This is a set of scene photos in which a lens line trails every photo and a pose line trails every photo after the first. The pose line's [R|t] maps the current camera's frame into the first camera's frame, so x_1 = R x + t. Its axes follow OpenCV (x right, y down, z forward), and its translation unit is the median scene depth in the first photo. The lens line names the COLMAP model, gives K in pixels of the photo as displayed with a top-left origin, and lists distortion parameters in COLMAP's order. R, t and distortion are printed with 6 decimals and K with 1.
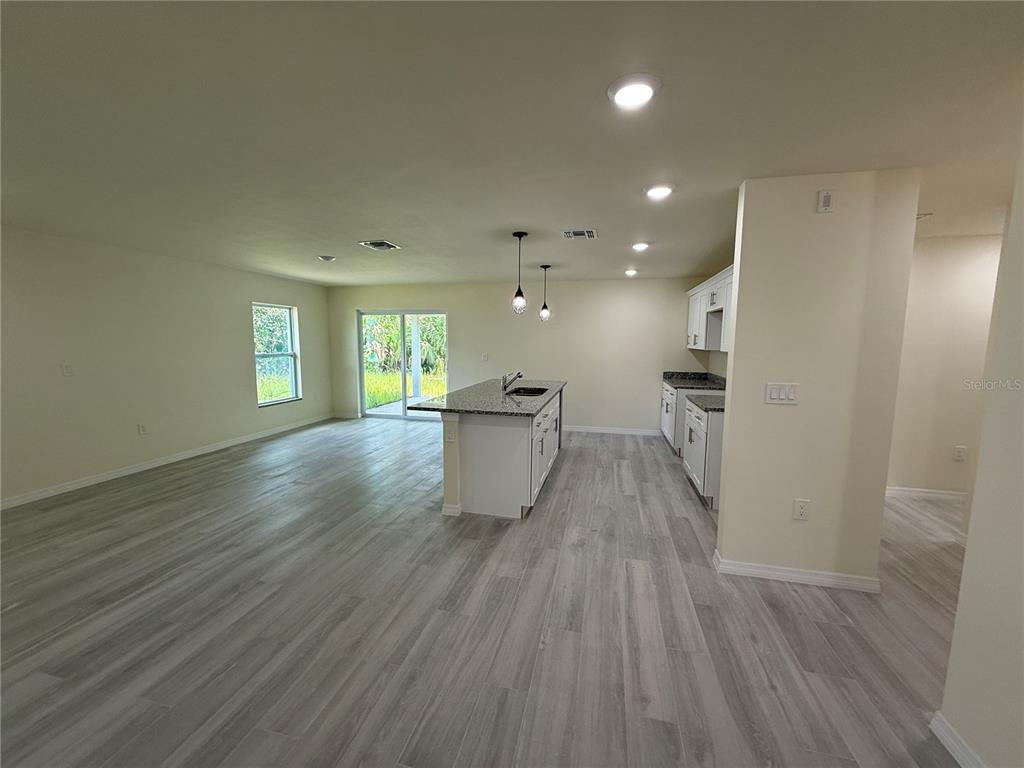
lens RADIAL K [[411.9, 0, 516.2], [0, 411.9, 386.8], [0, 0, 1]] dist [-0.000380, -0.000407]
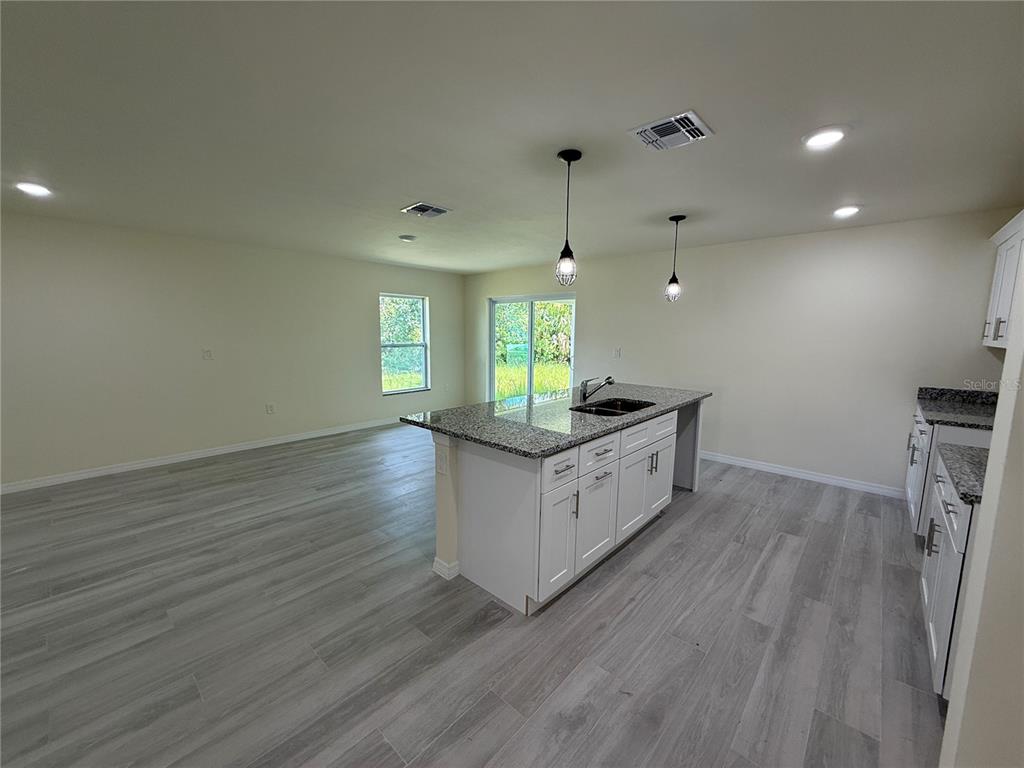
lens RADIAL K [[411.9, 0, 512.6], [0, 411.9, 386.7], [0, 0, 1]] dist [-0.000380, -0.000407]
pose [[0.871089, 0.067116, -0.486518, 0.222581], [-0.058416, 0.997745, 0.033049, -0.035076], [0.487639, -0.000368, 0.873045, 0.362923]]
